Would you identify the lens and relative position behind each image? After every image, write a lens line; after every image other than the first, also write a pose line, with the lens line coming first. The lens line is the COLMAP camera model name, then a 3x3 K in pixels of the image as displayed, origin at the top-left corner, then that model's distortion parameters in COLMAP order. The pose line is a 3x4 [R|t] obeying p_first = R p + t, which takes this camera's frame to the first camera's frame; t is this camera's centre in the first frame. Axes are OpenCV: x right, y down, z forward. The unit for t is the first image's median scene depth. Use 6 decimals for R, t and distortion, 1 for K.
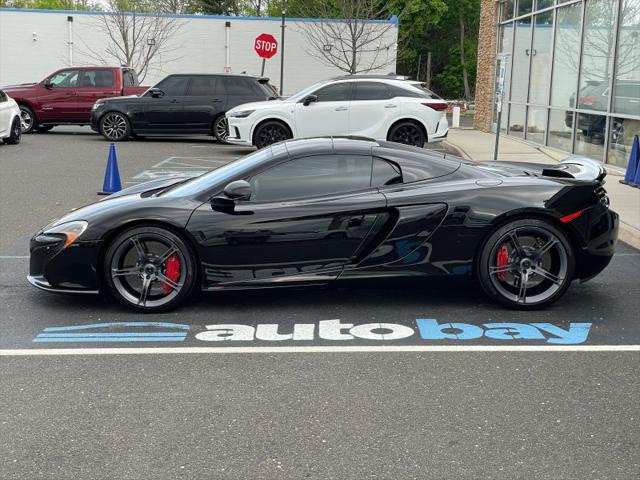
lens RADIAL K [[949.4, 0, 320.0], [0, 949.4, 240.0], [0, 0, 1]] dist [0.113513, -0.145526]
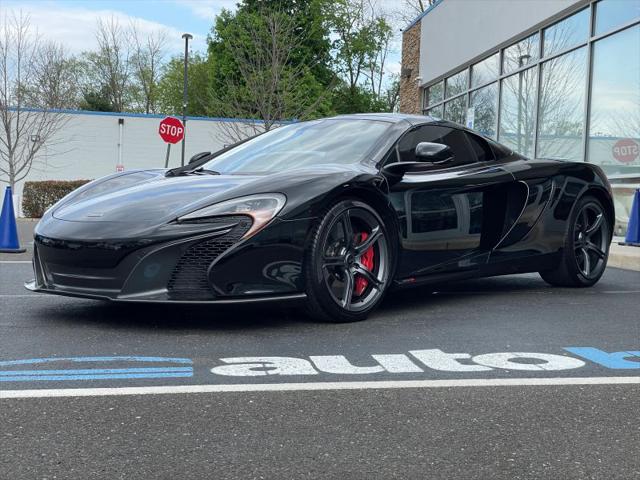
lens RADIAL K [[944.9, 0, 331.7], [0, 944.9, 249.3], [0, 0, 1]] dist [0.141943, -0.297002]
pose [[0.990414, 0.003617, 0.138083, -0.042697], [0.013053, 0.992733, -0.119625, 0.030285], [-0.137512, 0.120281, 0.983170, 0.135951]]
